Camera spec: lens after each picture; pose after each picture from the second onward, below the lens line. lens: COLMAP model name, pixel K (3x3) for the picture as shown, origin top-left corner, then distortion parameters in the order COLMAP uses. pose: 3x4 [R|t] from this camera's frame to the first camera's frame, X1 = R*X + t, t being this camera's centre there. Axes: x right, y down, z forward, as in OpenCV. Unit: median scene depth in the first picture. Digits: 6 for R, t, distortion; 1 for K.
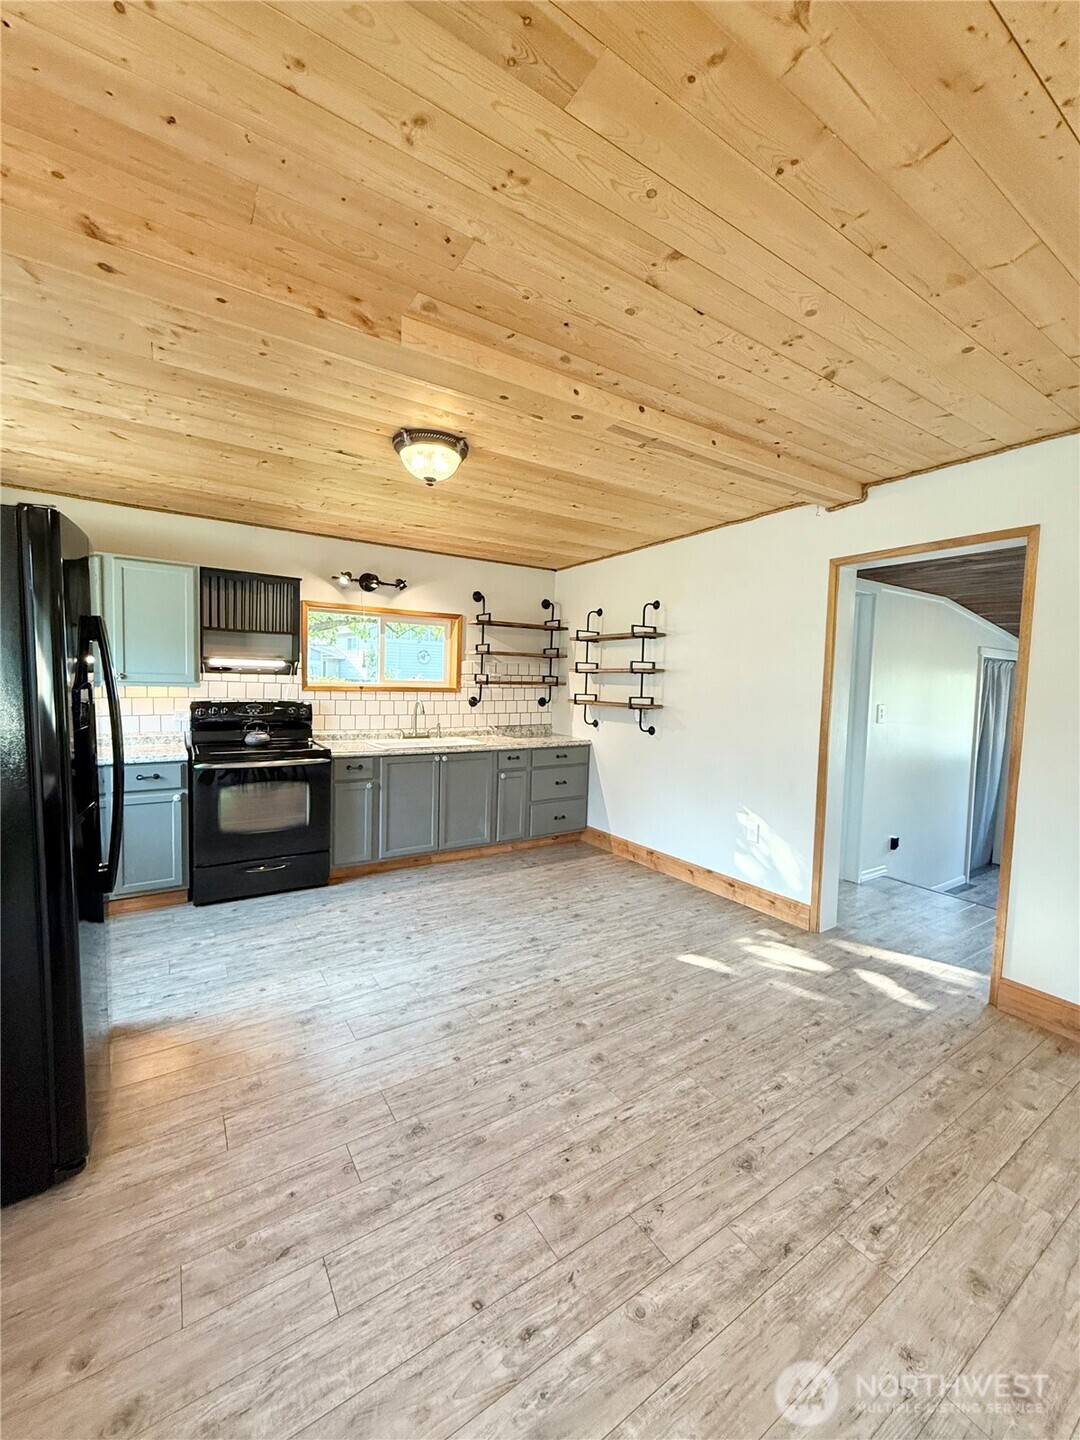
lens RADIAL K [[575.1, 0, 542.0], [0, 575.1, 716.3], [0, 0, 1]] dist [-0.002542, 0.001288]
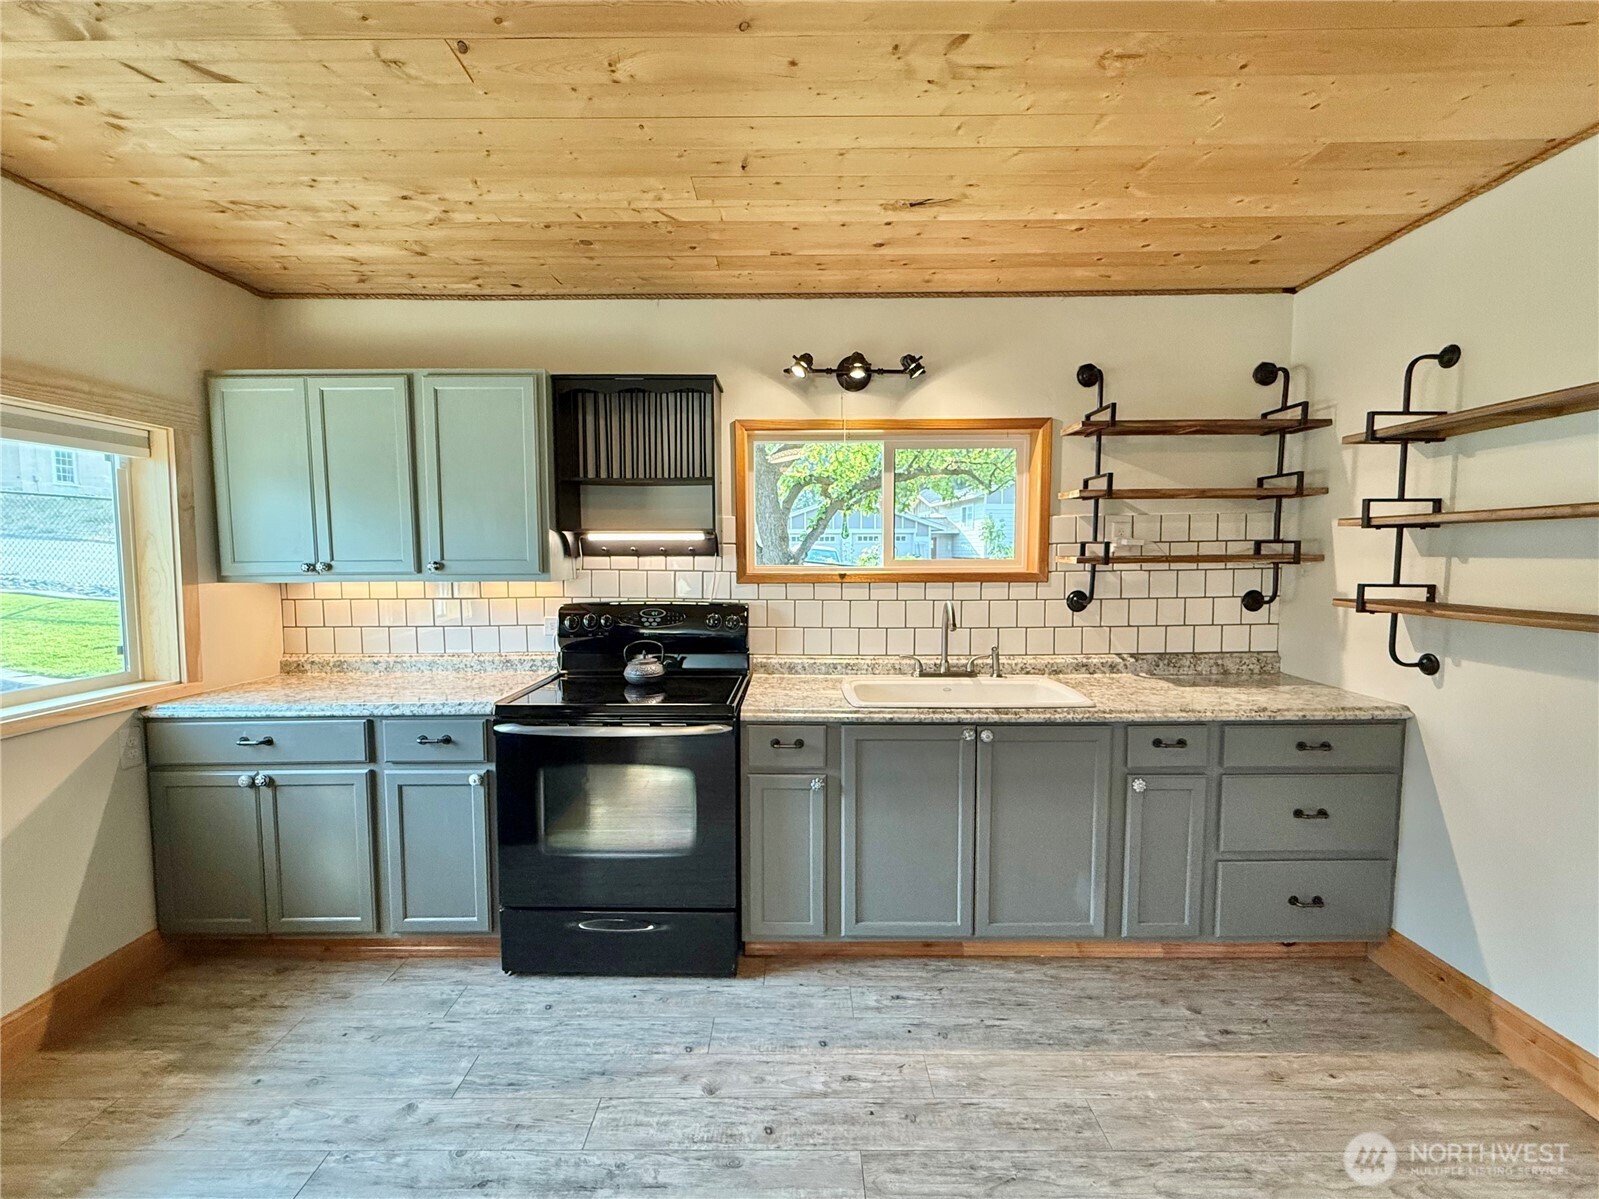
lens RADIAL K [[685.4, 0, 793.9], [0, 685.4, 598.8], [0, 0, 1]] dist [-0.000401, 0.000118]
pose [[0.833473, 0.006209, -0.552526, -0.004207], [-0.008141, 0.999966, -0.001044, -0.032611], [0.552501, 0.005368, 0.833495, 0.529623]]
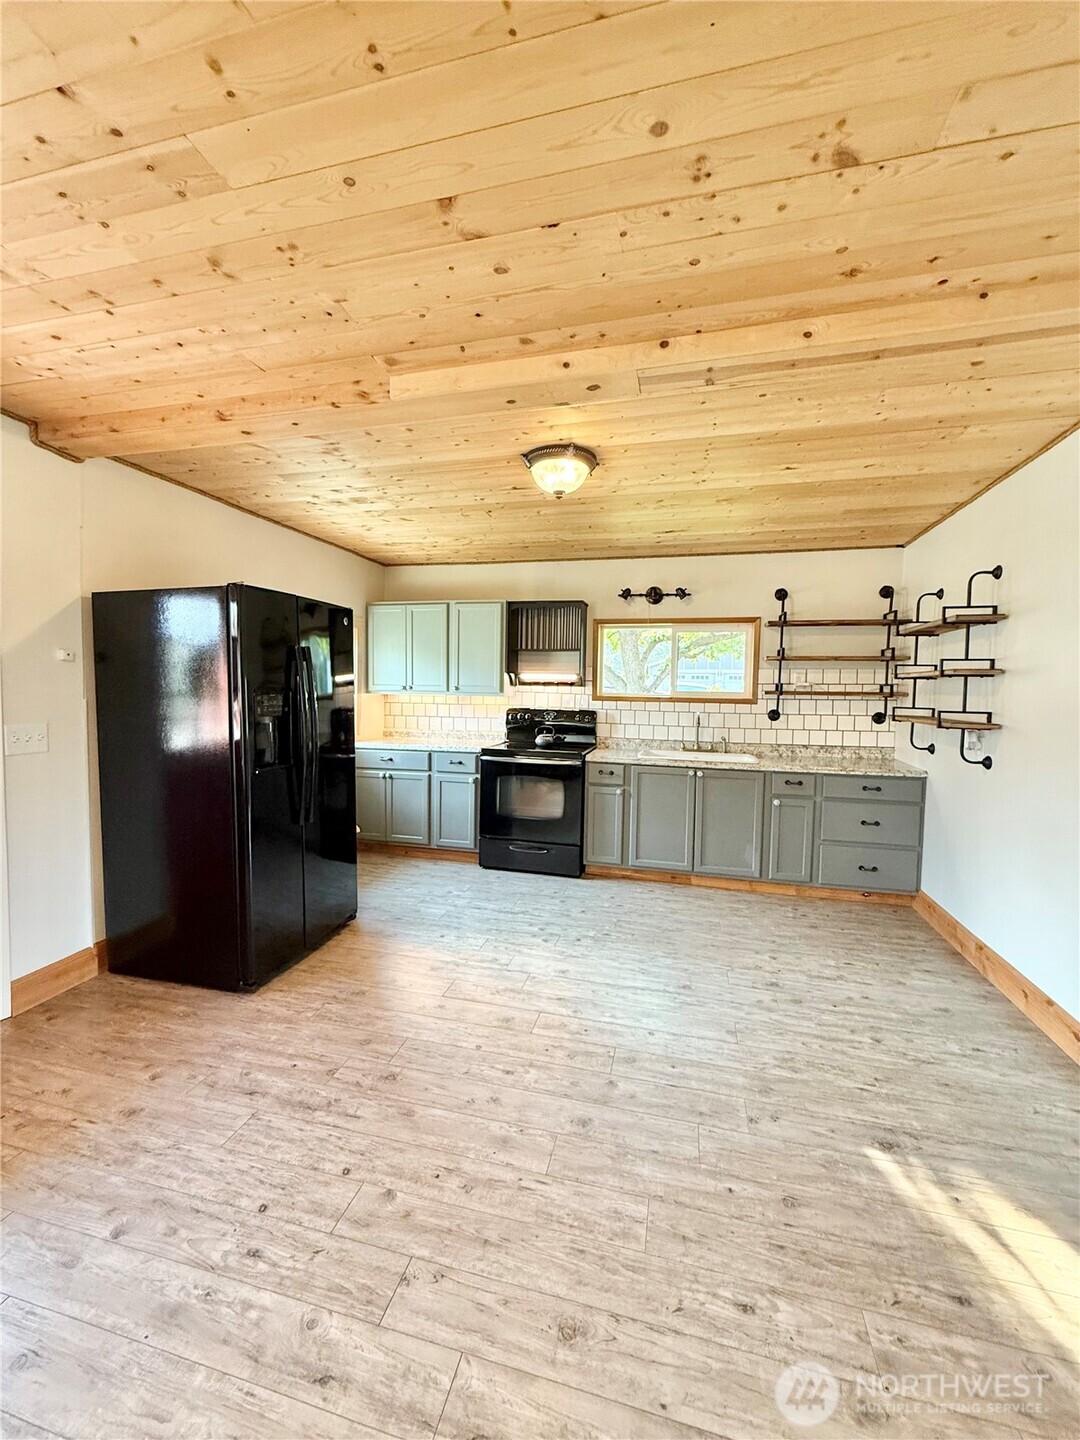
lens RADIAL K [[575.1, 0, 539.3], [0, 575.1, 716.3], [0, 0, 1]] dist [-0.002542, 0.001288]
pose [[0.675444, 0.022743, -0.737061, 0.371837], [-0.045406, 0.998910, -0.010788, 0.002621], [0.736012, 0.040754, 0.675741, 0.194507]]
